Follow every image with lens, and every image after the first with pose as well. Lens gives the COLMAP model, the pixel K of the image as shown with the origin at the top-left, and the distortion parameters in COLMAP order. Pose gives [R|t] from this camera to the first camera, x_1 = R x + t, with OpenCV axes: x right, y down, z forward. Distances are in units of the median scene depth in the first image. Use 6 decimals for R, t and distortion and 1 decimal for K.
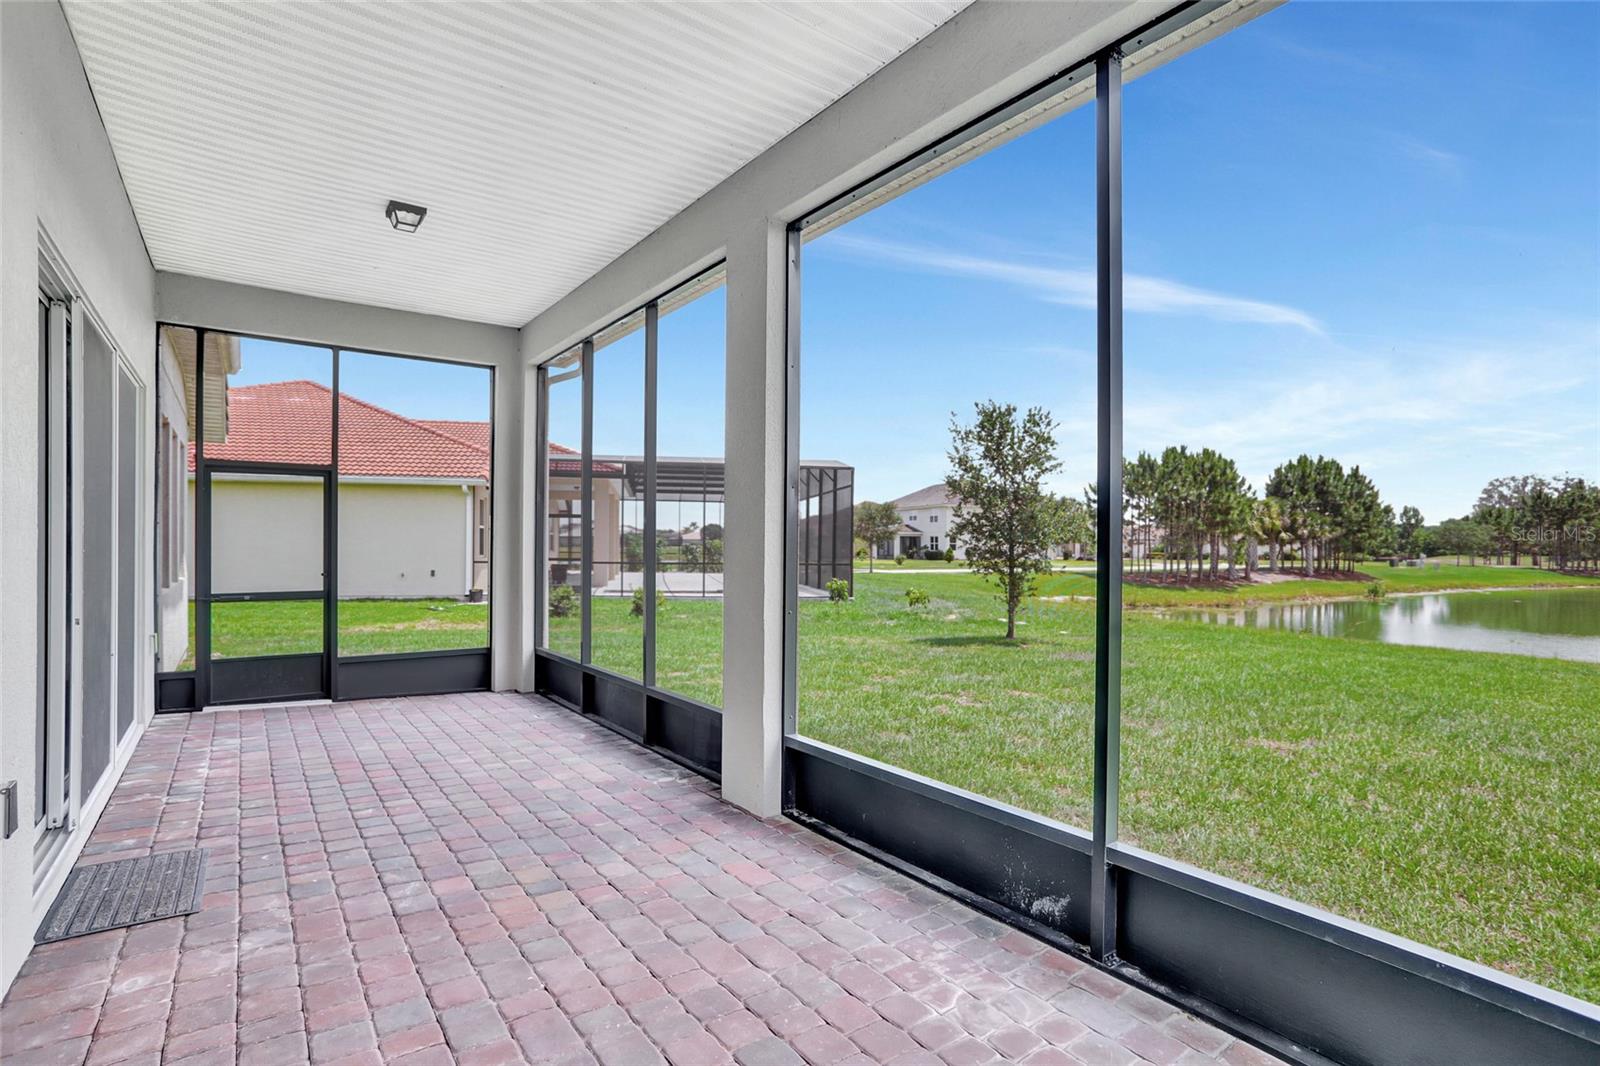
lens RADIAL K [[783.2, 0, 803.3], [0, 783.2, 540.7], [0, 0, 1]] dist [-0.021212, 0.008016]
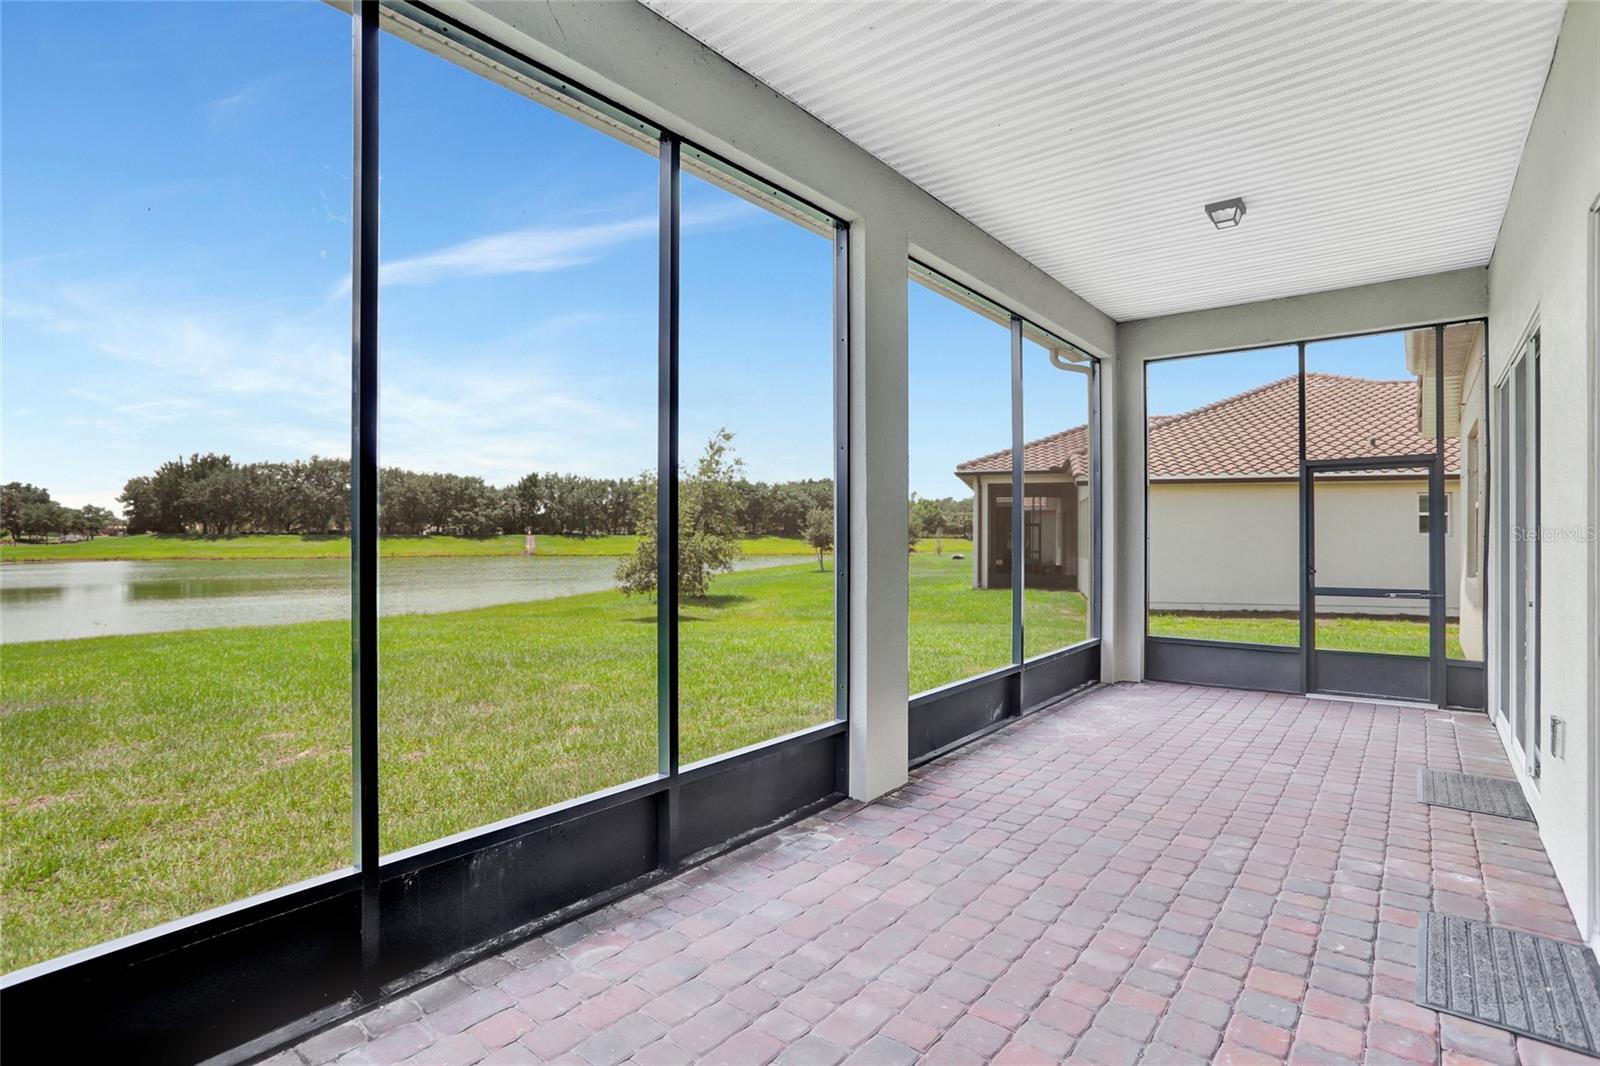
lens RADIAL K [[783.2, 0, 767.9], [0, 783.2, 538.8], [0, 0, 1]] dist [-0.021212, 0.008016]
pose [[-0.243861, -0.011741, 0.969739, -1.071715], [-0.019651, 0.999781, 0.007163, -0.003566], [-0.969611, -0.017310, -0.244038, 1.441697]]
